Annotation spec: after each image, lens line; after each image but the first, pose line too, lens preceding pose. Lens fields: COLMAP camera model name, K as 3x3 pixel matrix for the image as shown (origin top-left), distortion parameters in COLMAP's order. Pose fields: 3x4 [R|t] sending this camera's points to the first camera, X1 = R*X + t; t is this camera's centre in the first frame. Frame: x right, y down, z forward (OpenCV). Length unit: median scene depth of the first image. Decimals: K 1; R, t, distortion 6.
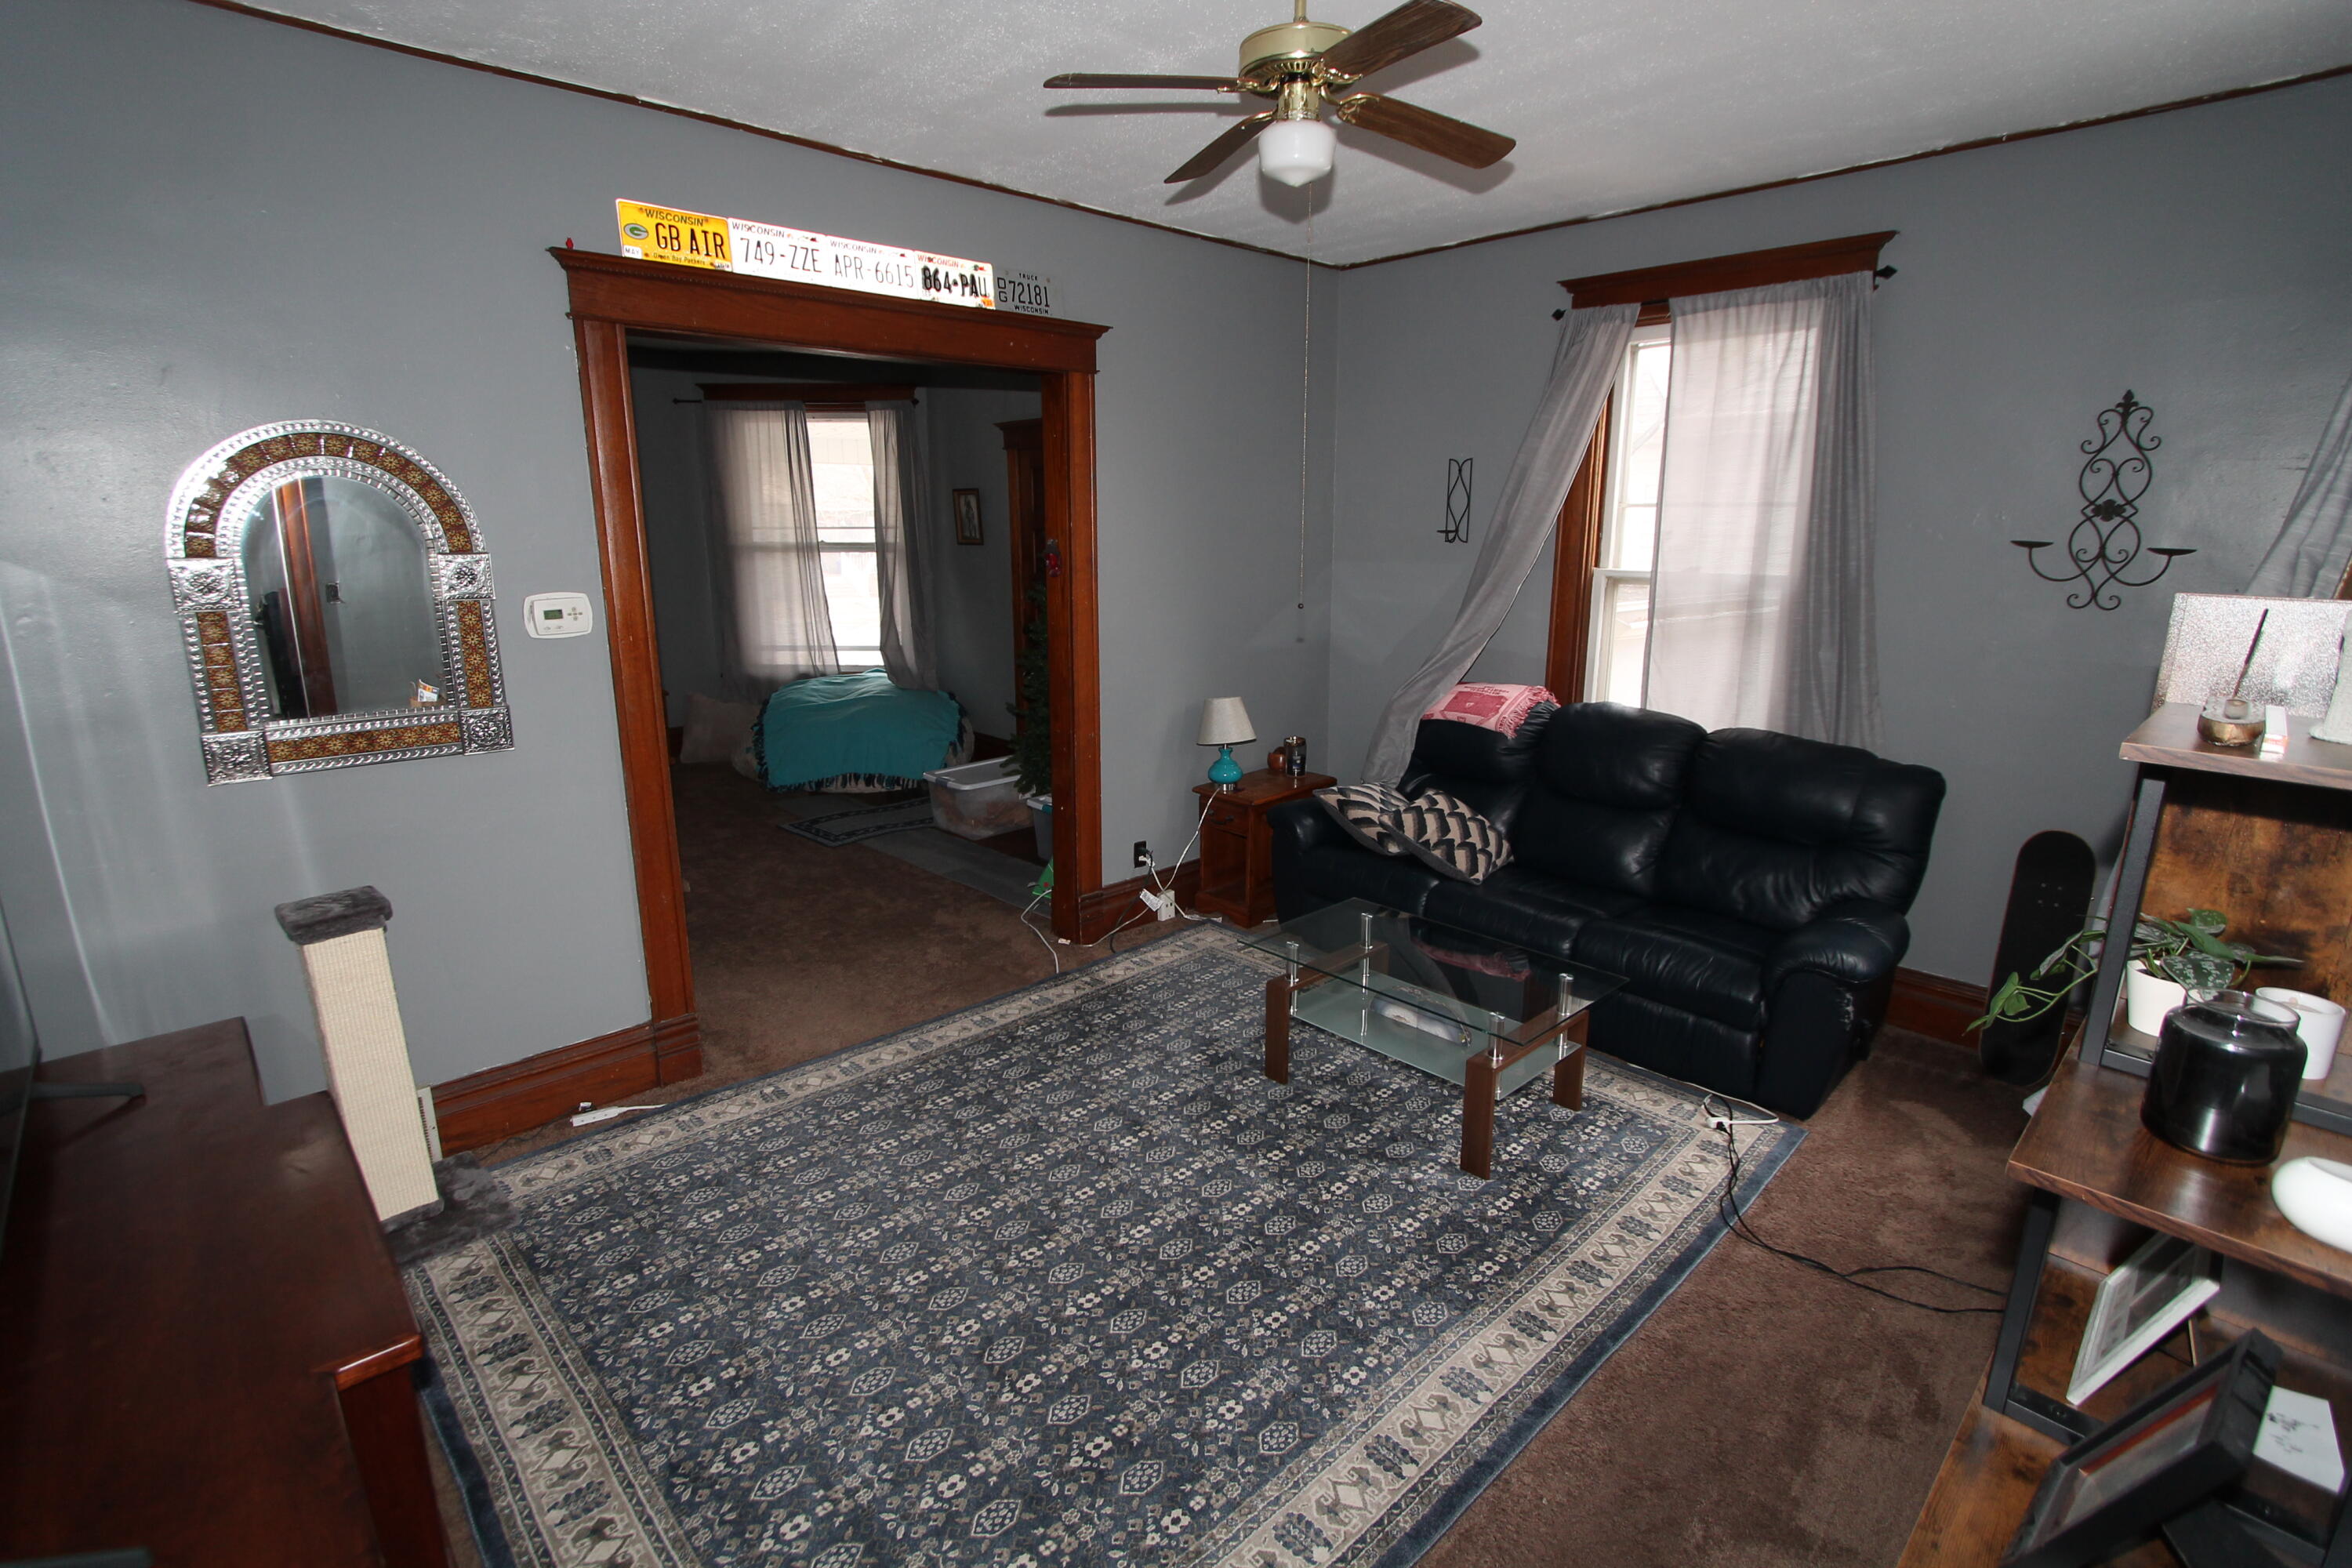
lens RADIAL K [[1096.7, 0, 1164.5], [0, 1096.7, 784.9], [0, 0, 1]] dist [-0.018085, 0.001179]
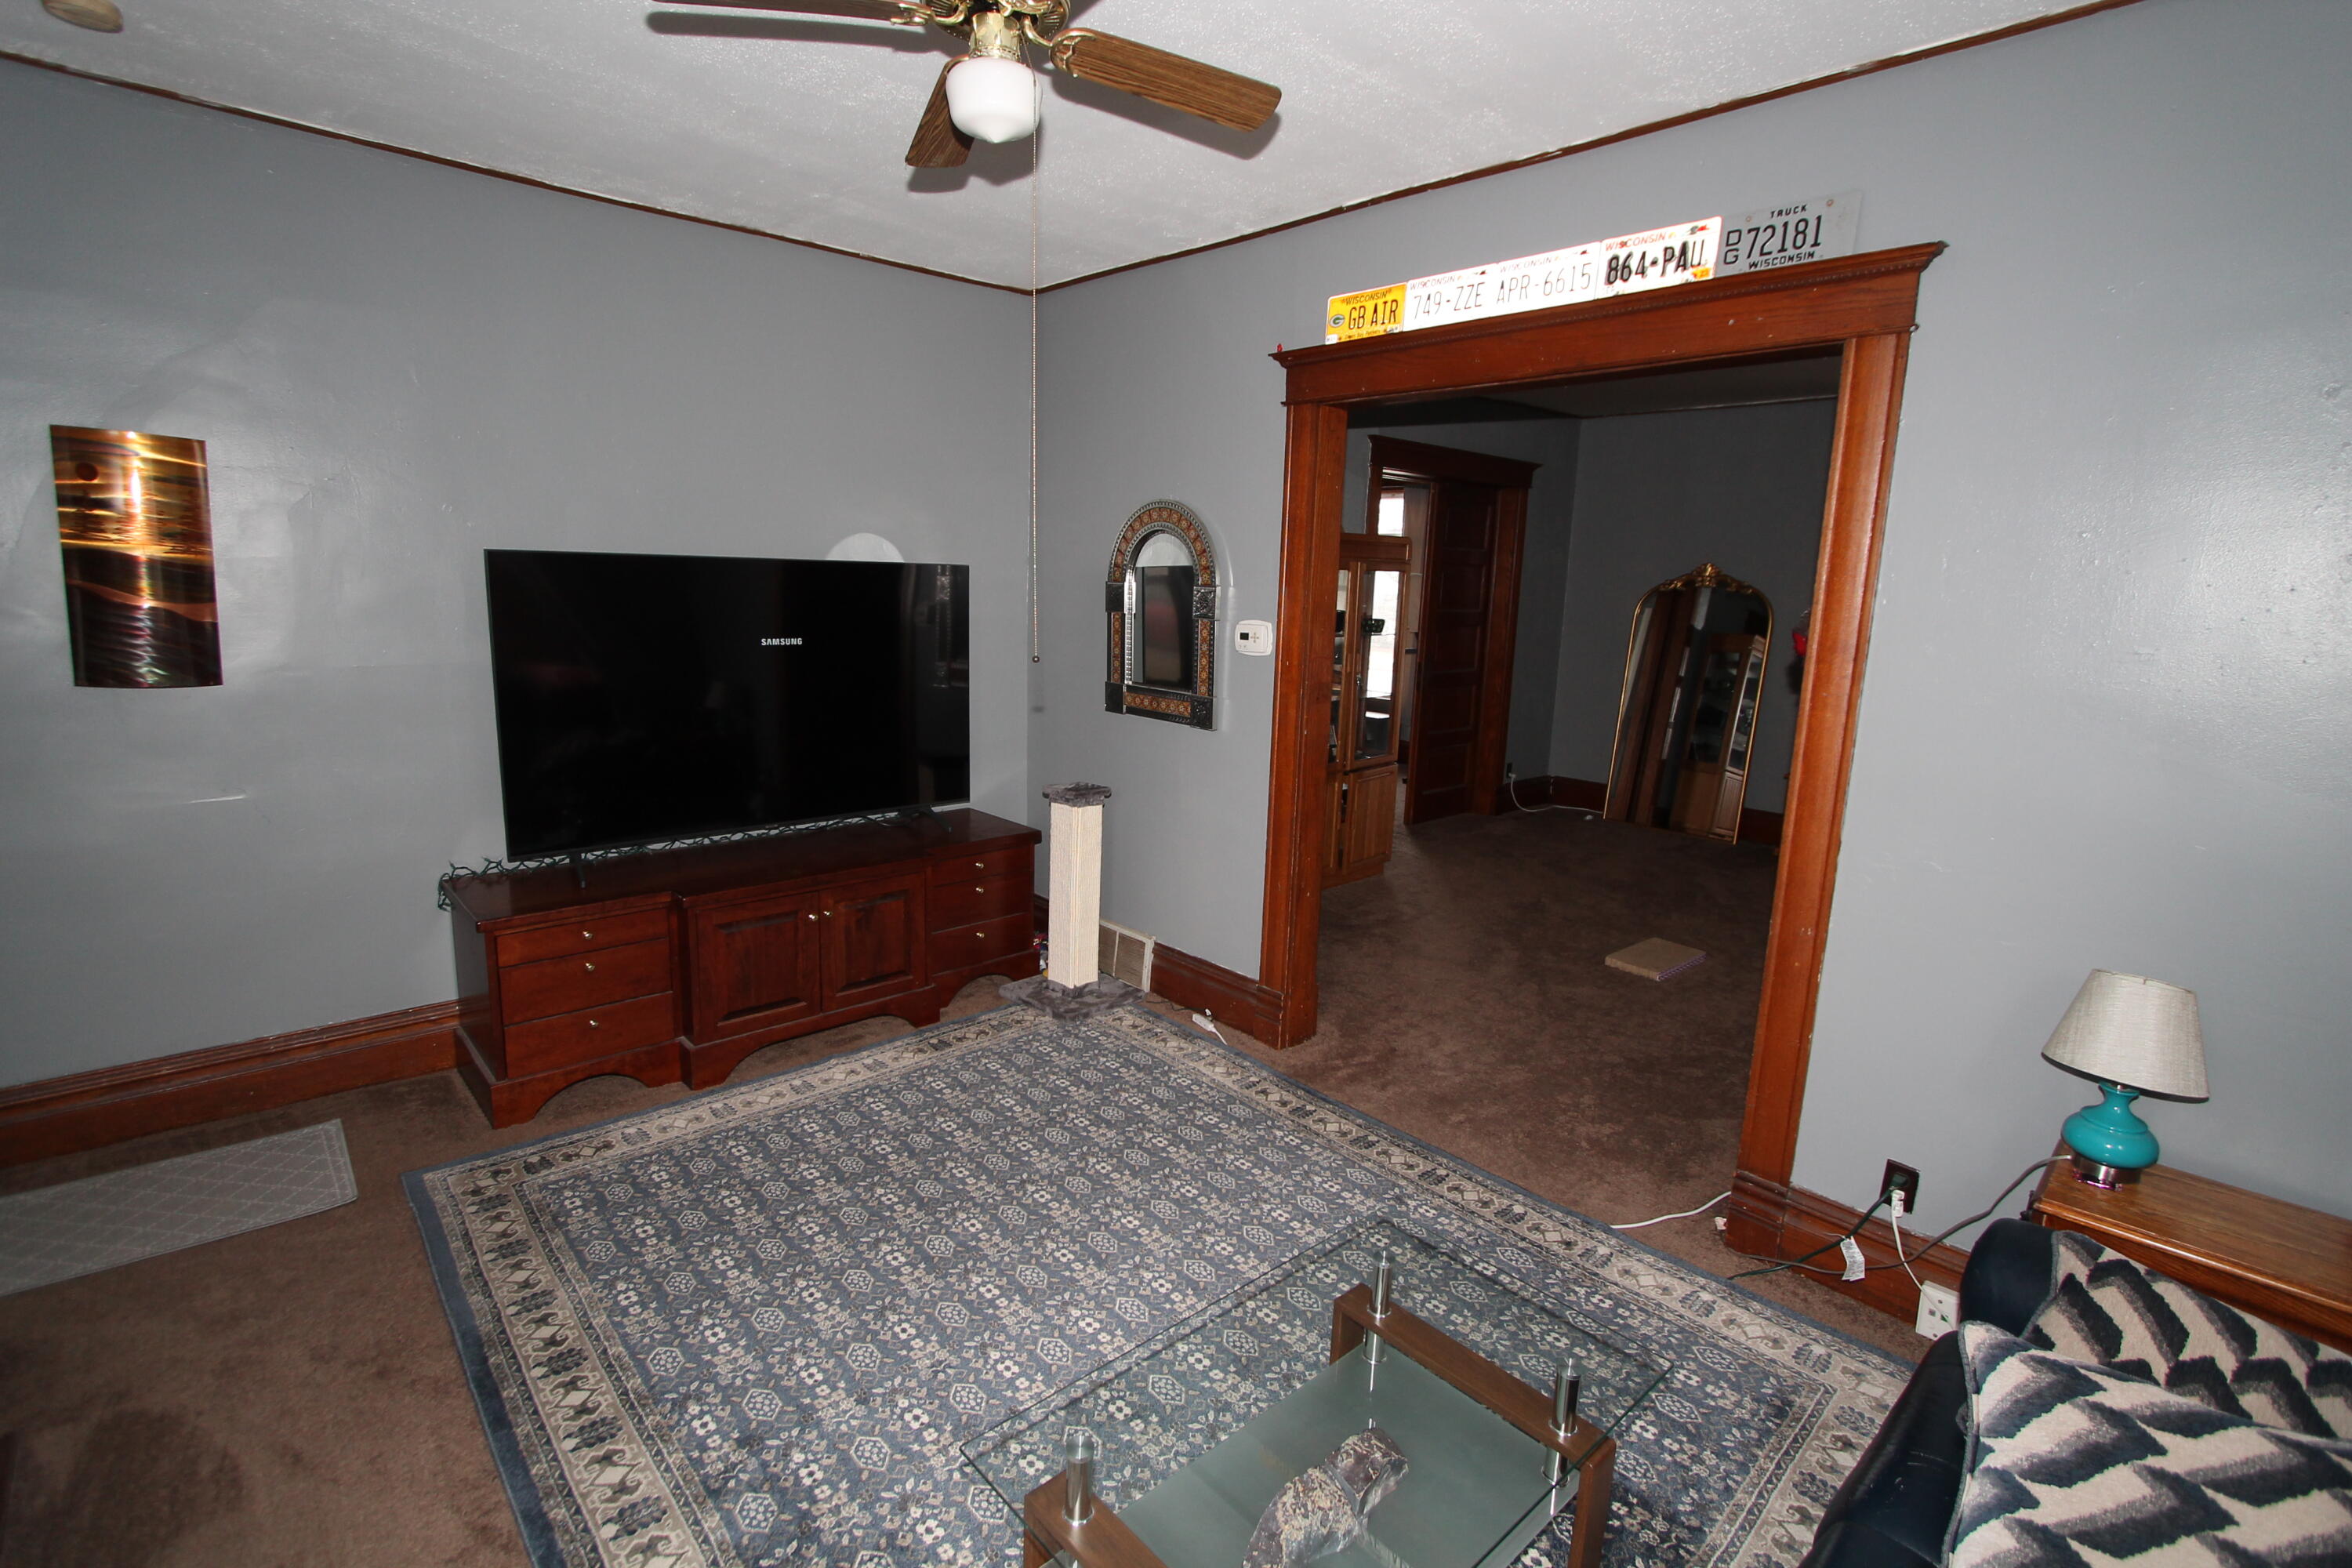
lens RADIAL K [[1096.7, 0, 1168.5], [0, 1096.7, 774.3], [0, 0, 1]] dist [-0.018085, 0.001179]
pose [[-0.013387, 0.180673, -0.983452, 0.596593], [-0.262772, 0.948335, 0.177798, -0.164711], [0.964765, 0.260804, 0.034780, 0.719822]]
